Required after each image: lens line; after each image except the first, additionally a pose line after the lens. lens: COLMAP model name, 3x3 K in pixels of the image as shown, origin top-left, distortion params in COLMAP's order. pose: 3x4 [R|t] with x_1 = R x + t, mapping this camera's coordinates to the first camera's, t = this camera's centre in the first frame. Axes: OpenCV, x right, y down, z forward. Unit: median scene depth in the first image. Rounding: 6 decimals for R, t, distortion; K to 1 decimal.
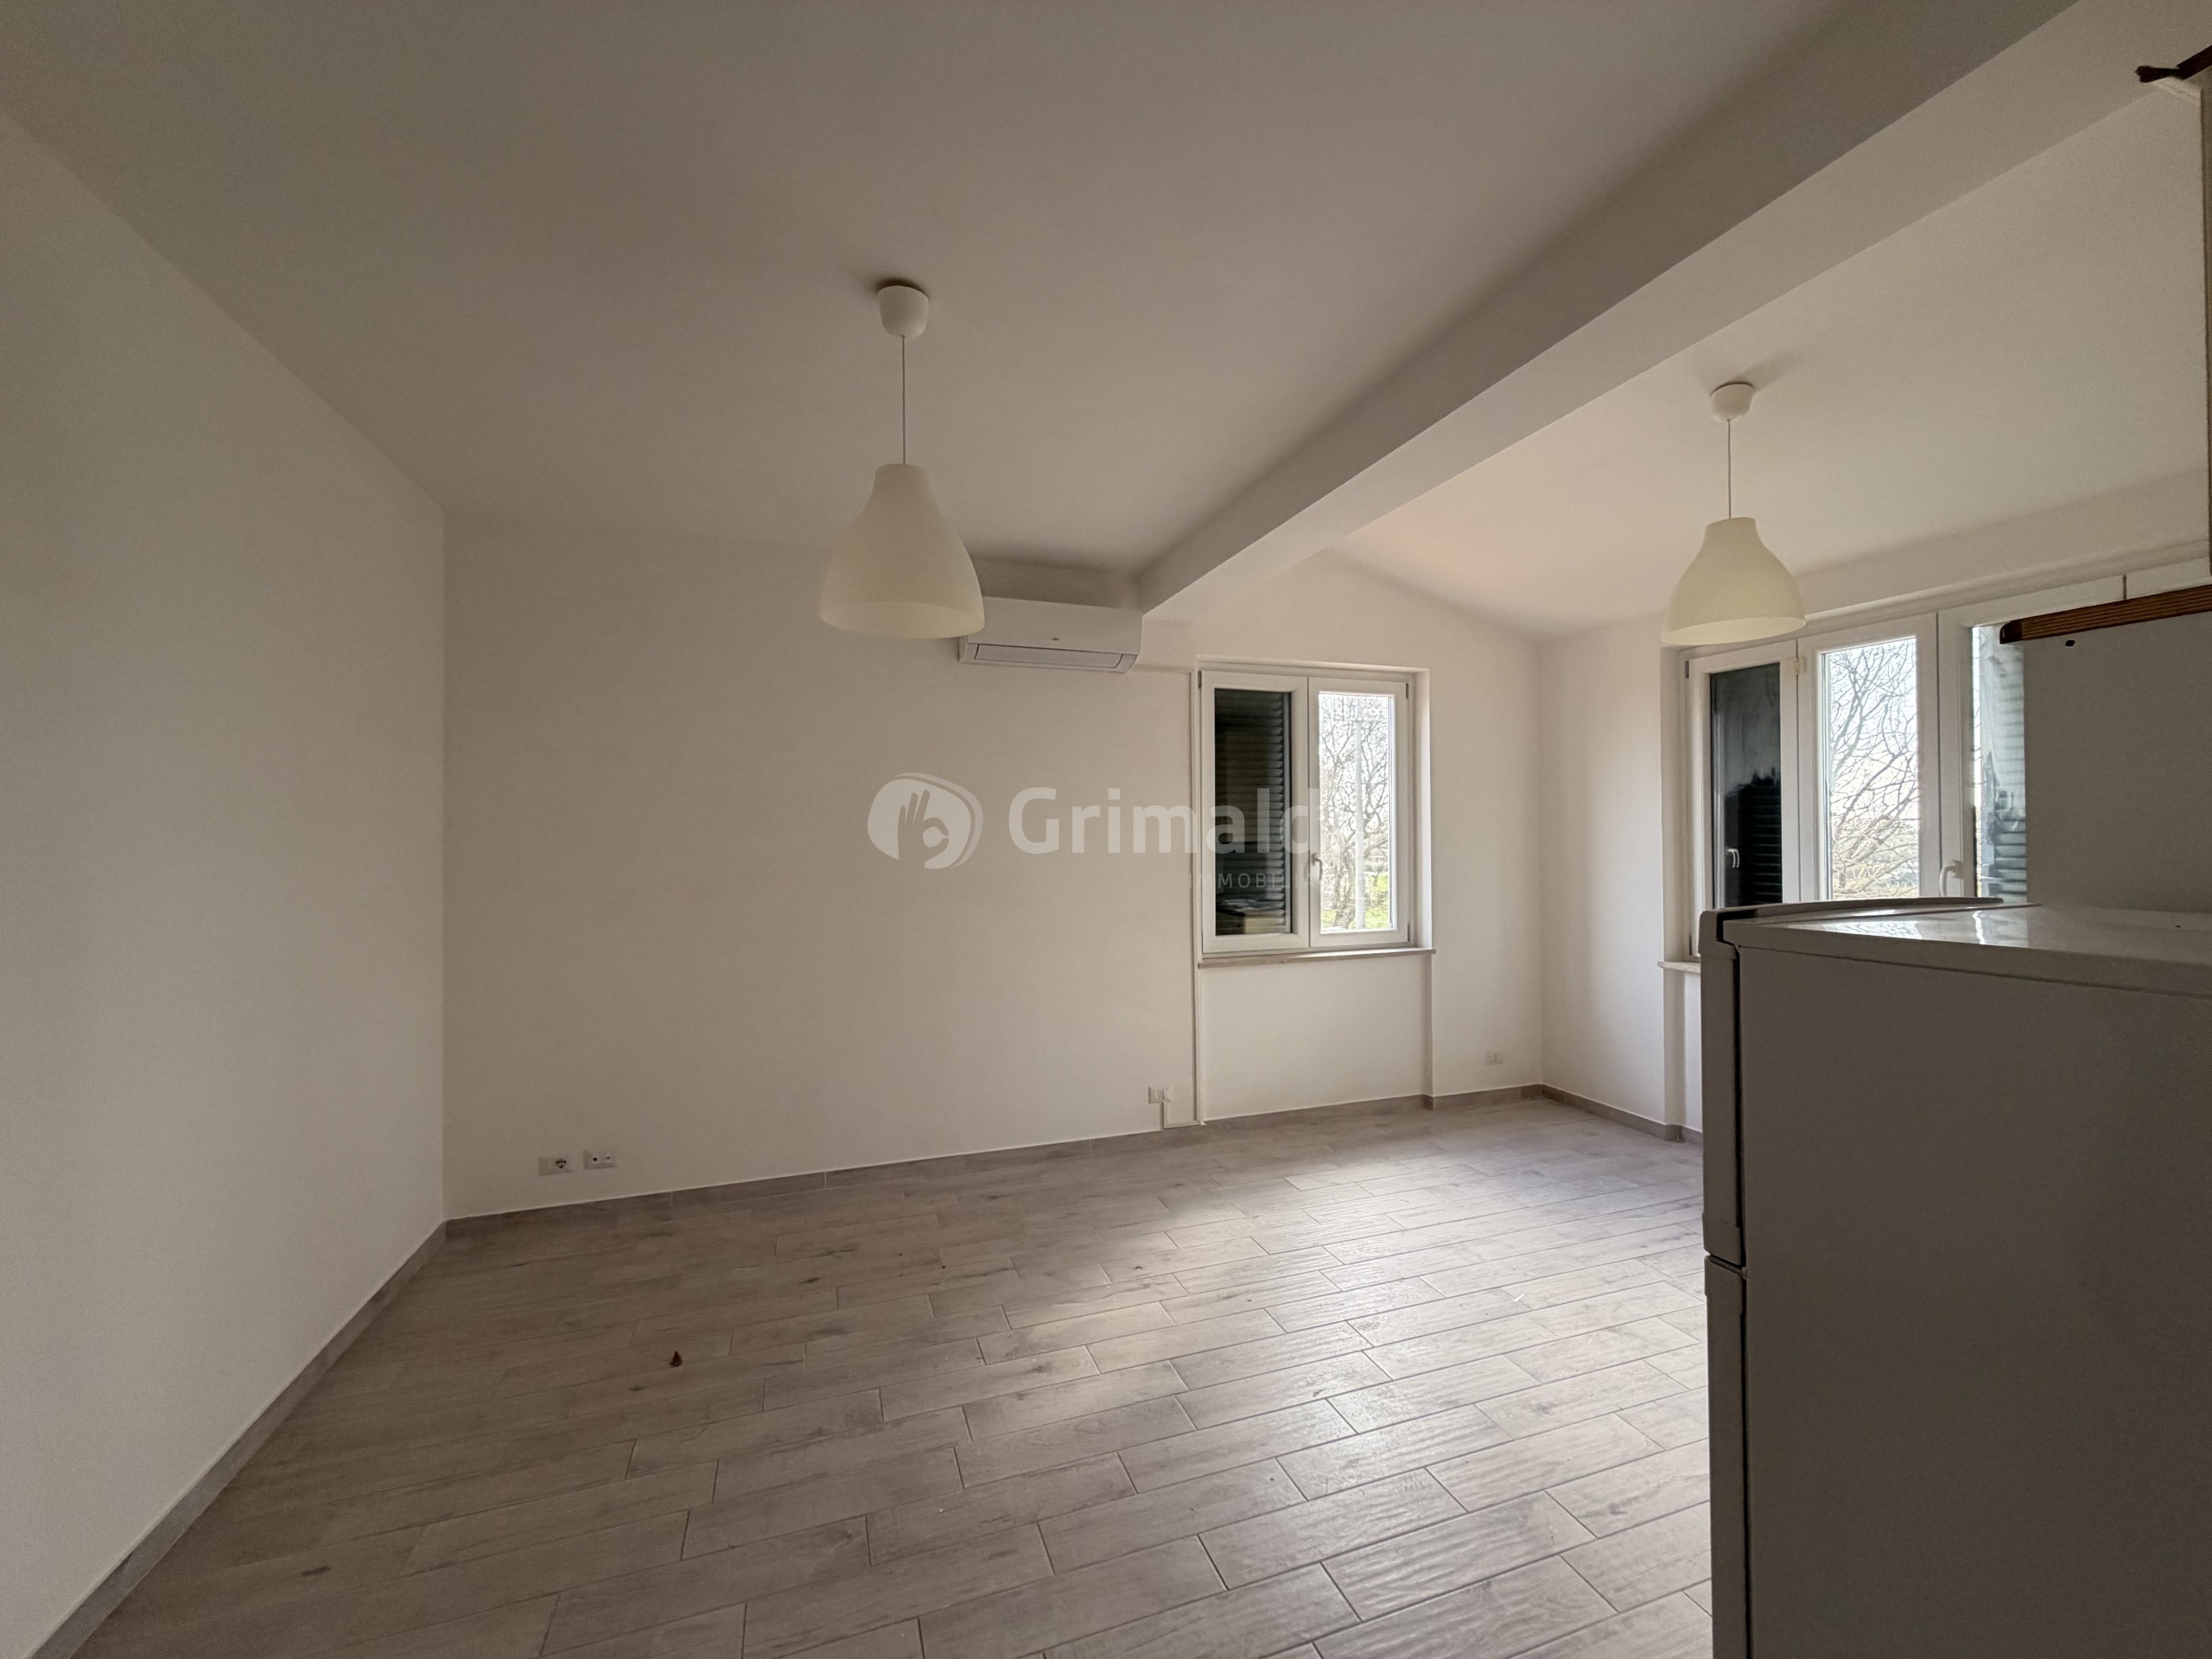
lens RADIAL K [[880.0, 0, 1113.5], [0, 880.0, 826.5], [0, 0, 1]] dist [0.003234, 0.000362]
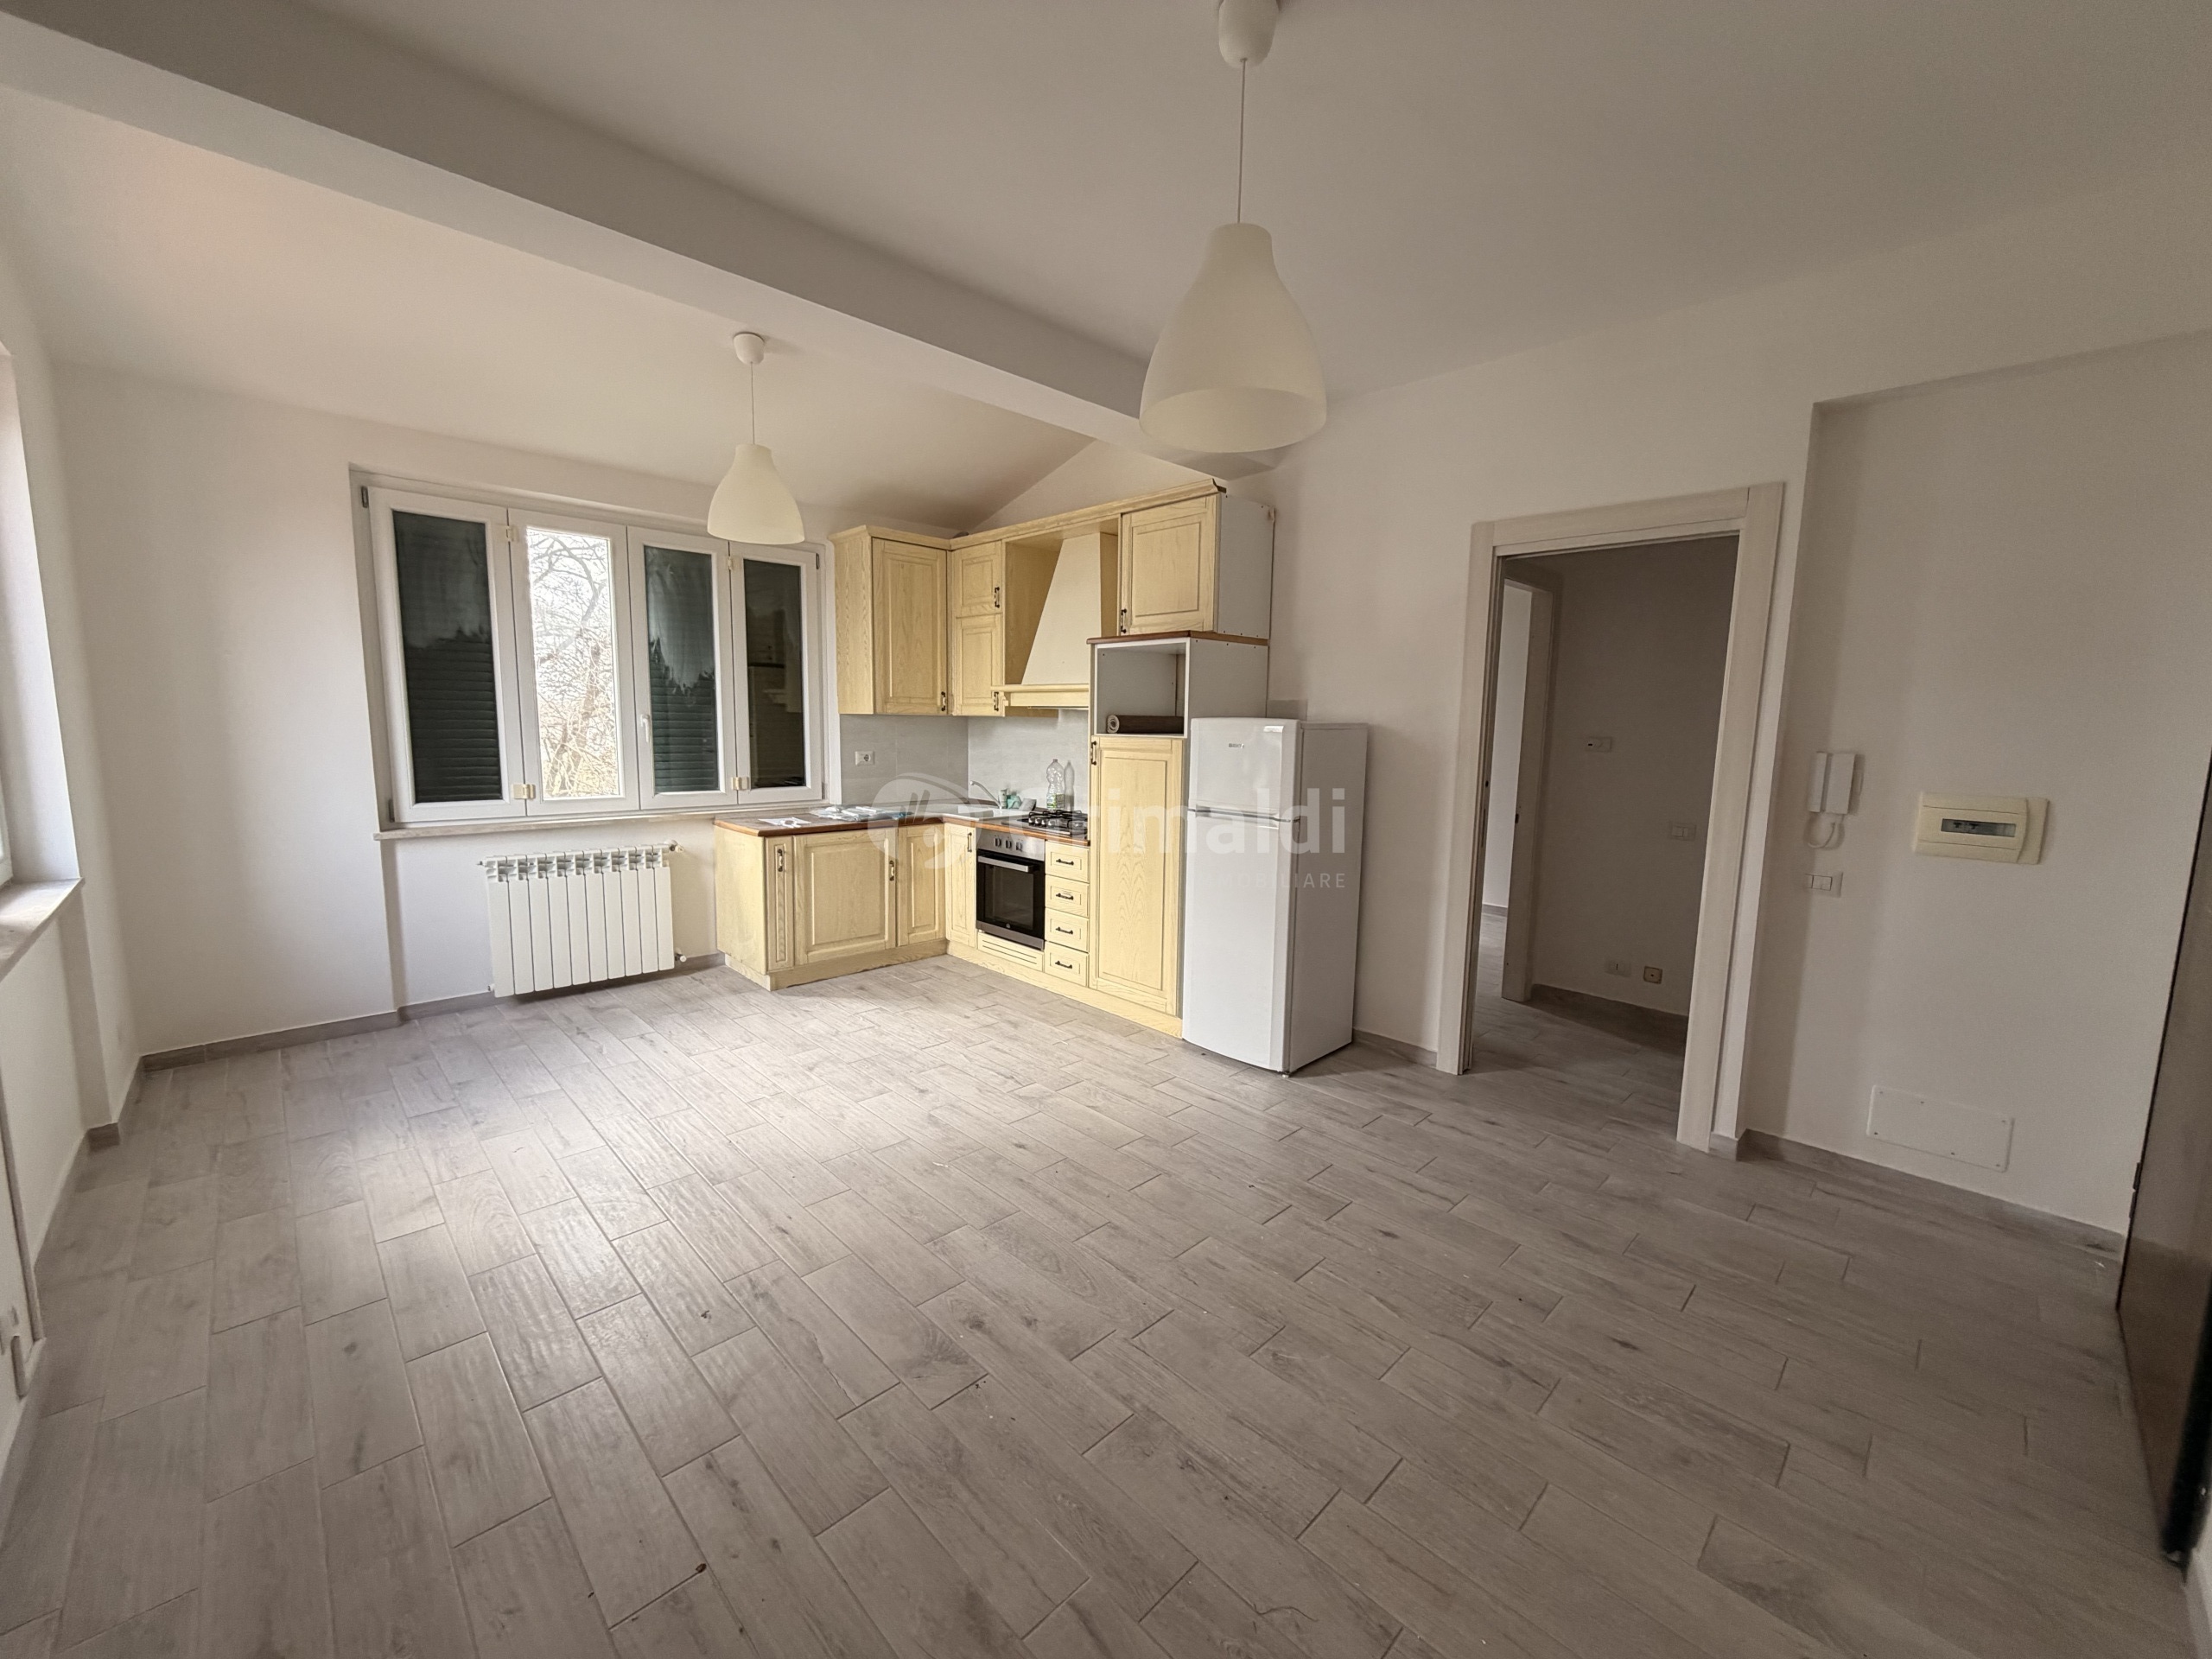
lens RADIAL K [[880.0, 0, 1113.5], [0, 880.0, 826.5], [0, 0, 1]] dist [0.003234, 0.000362]
pose [[-0.427068, -0.111490, 0.897320, -0.638136], [-0.019614, 0.993278, 0.114078, 0.041332], [-0.904007, 0.031119, -0.426384, 0.940871]]
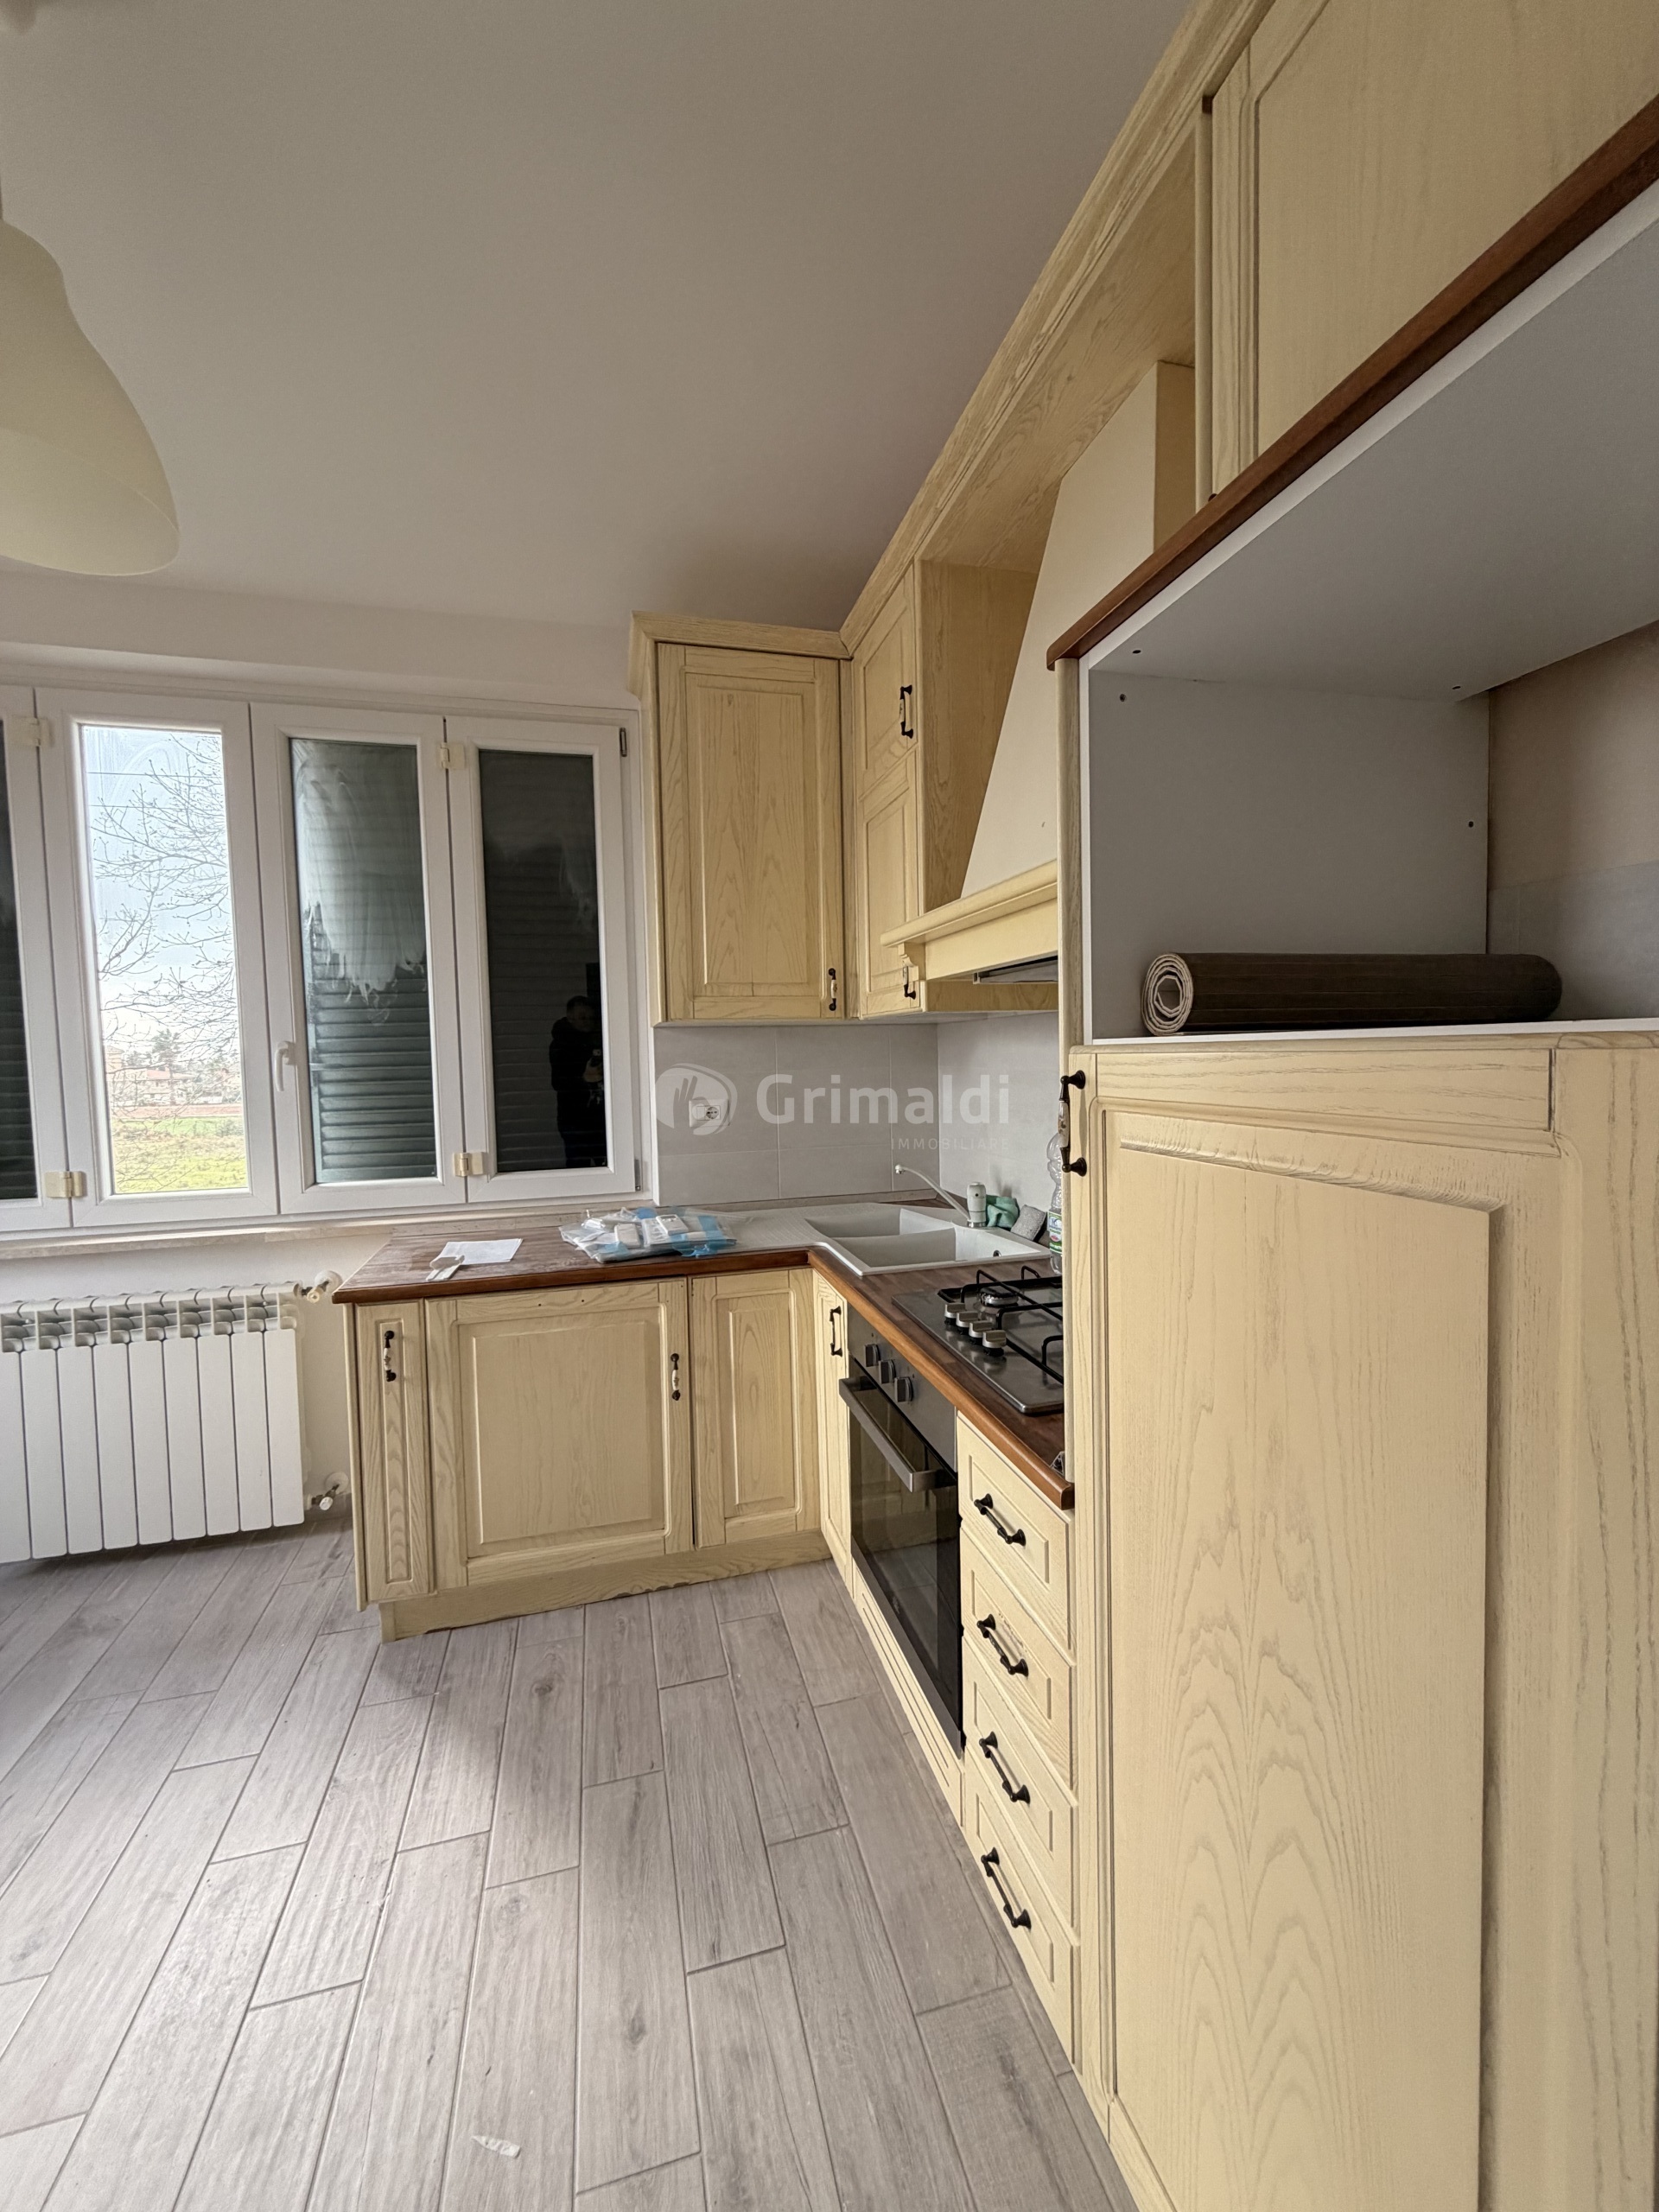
lens RADIAL K [[880.0, 0, 823.8], [0, 880.0, 1096.8], [0, 0, 1]] dist [0.003234, 0.000362]
pose [[0.078632, -0.048351, 0.995731, 0.230388], [0.015517, 0.998761, 0.047273, 0.057627], [-0.996783, 0.011734, 0.079285, 0.481815]]
